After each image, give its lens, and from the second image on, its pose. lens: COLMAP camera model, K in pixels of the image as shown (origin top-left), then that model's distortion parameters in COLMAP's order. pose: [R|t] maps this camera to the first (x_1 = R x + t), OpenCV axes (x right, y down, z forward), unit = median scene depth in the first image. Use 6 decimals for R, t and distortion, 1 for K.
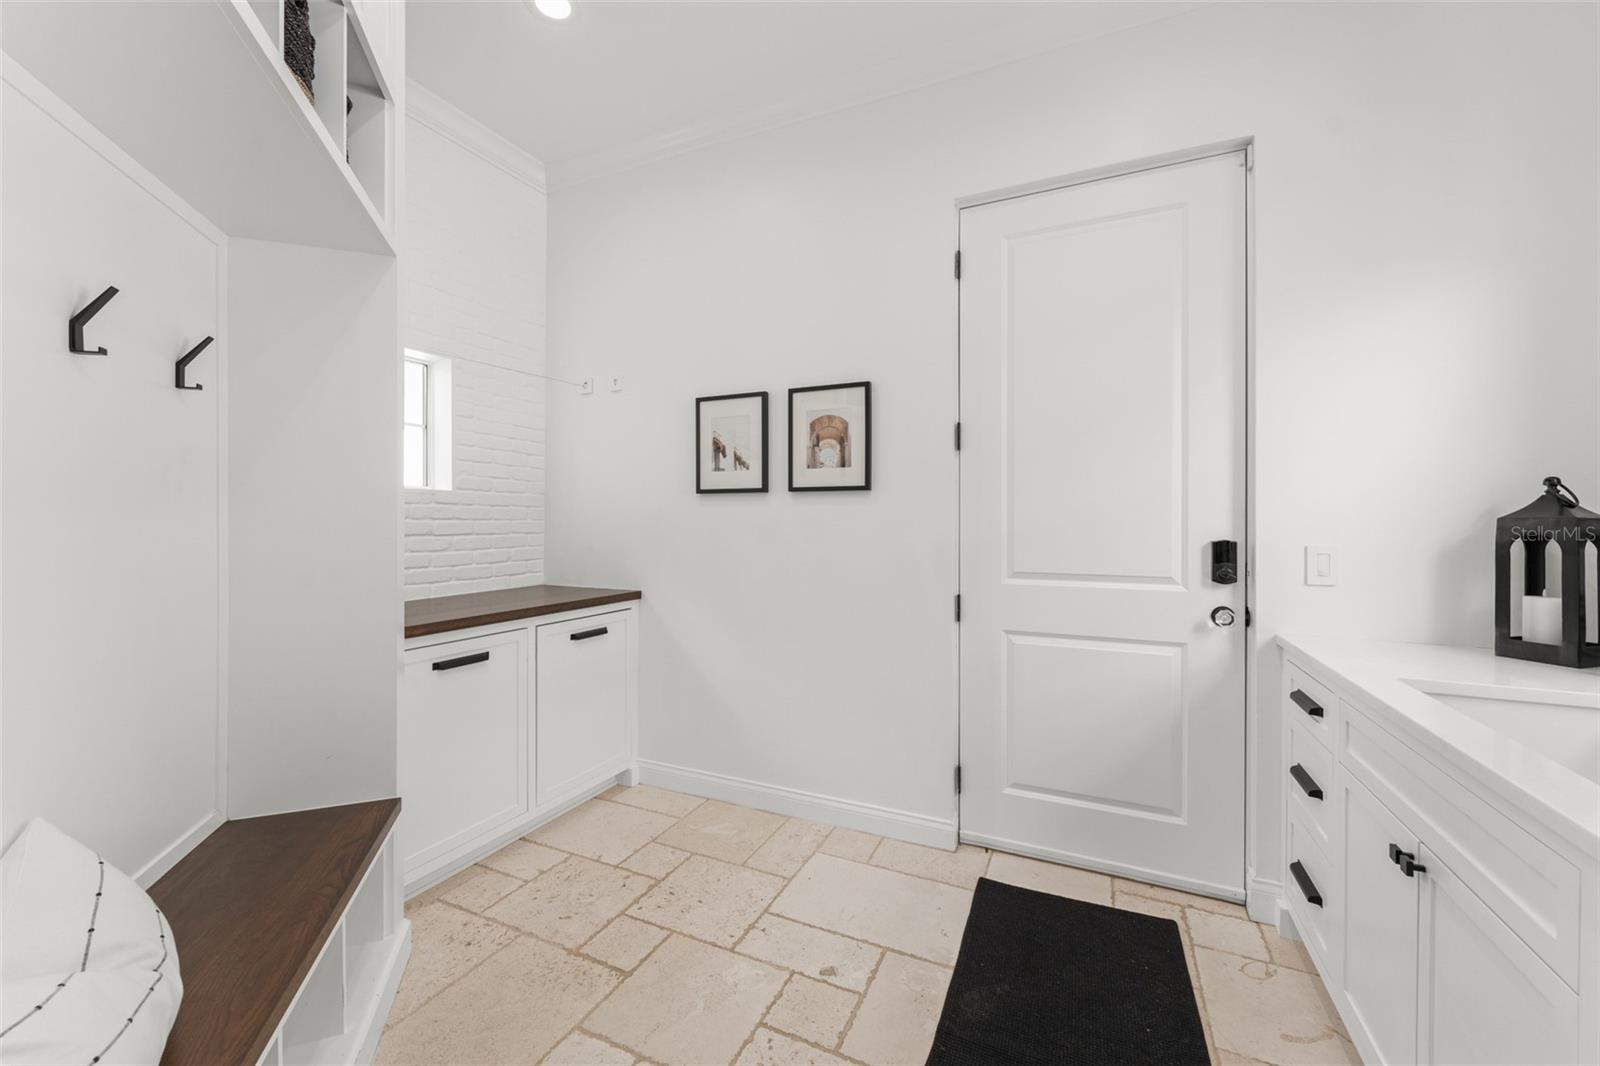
lens RADIAL K [[633.6, 0, 796.2], [0, 633.6, 520.1], [0, 0, 1]] dist [-0.000486, 0.000168]
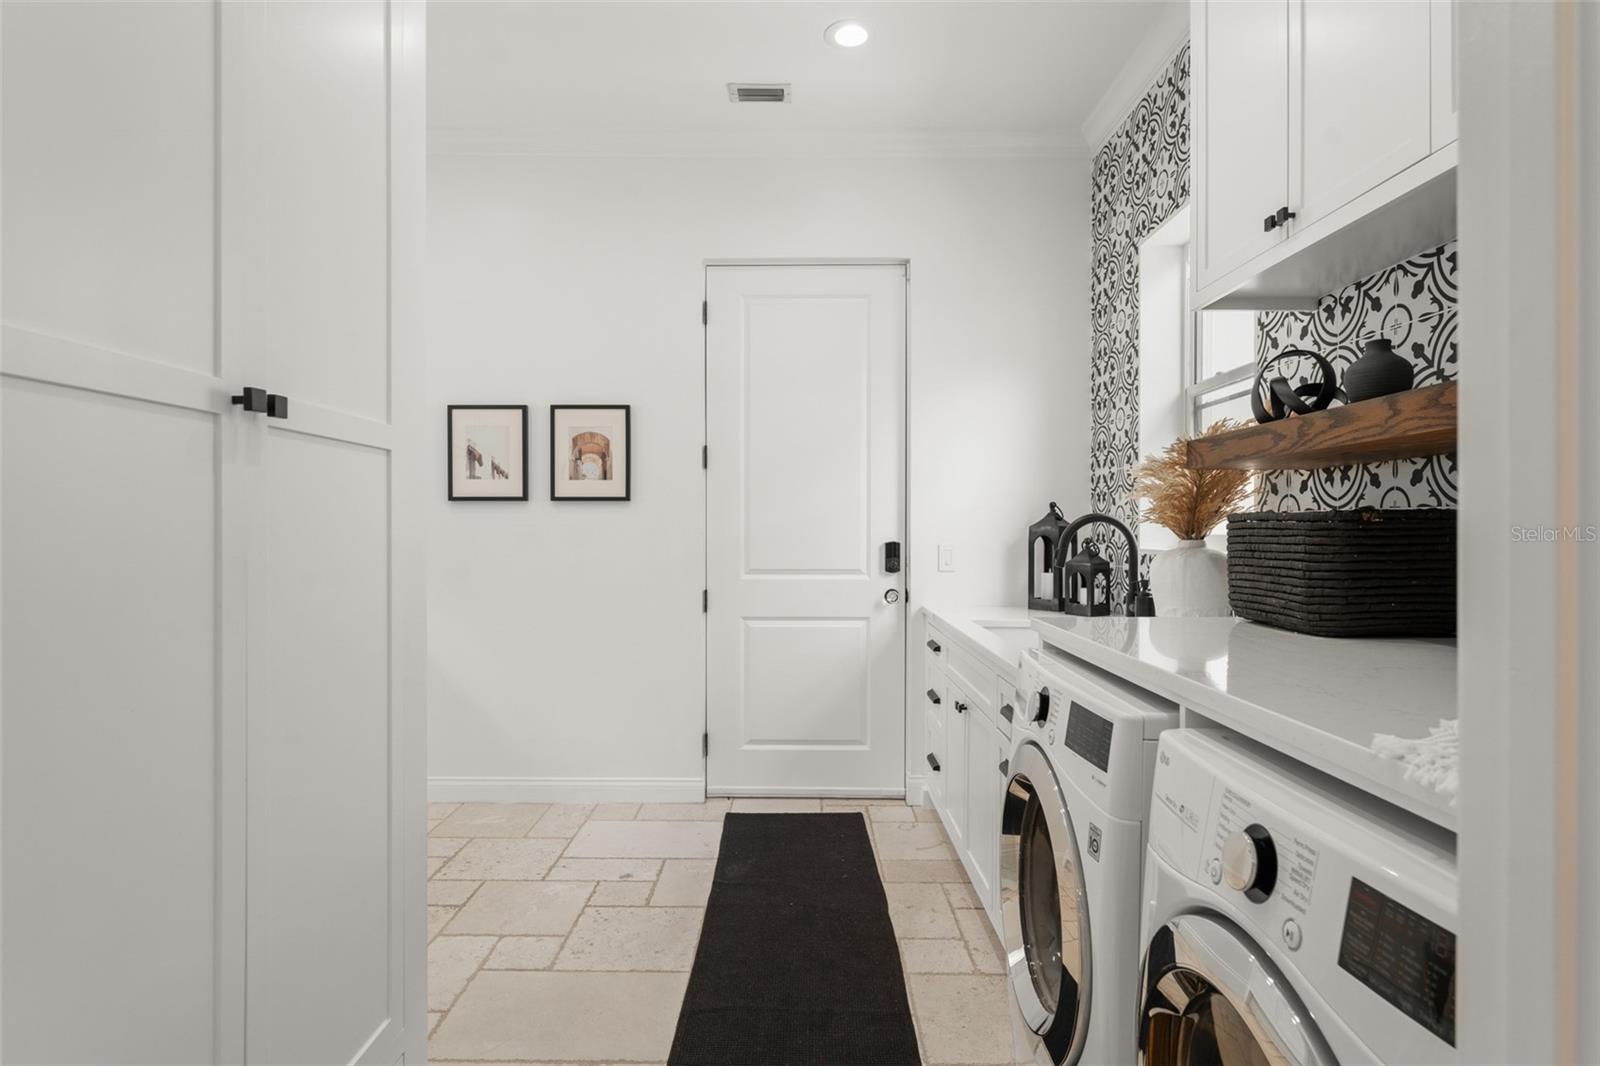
lens RADIAL K [[832.6, 0, 799.5], [0, 832.6, 529.7], [0, 0, 1]] dist [0.000396, -0.000003]
pose [[0.904210, -0.002128, 0.427082, -0.285026], [-0.000135, 0.999986, 0.005267, -0.004201], [-0.427087, -0.004820, 0.904198, -0.554139]]
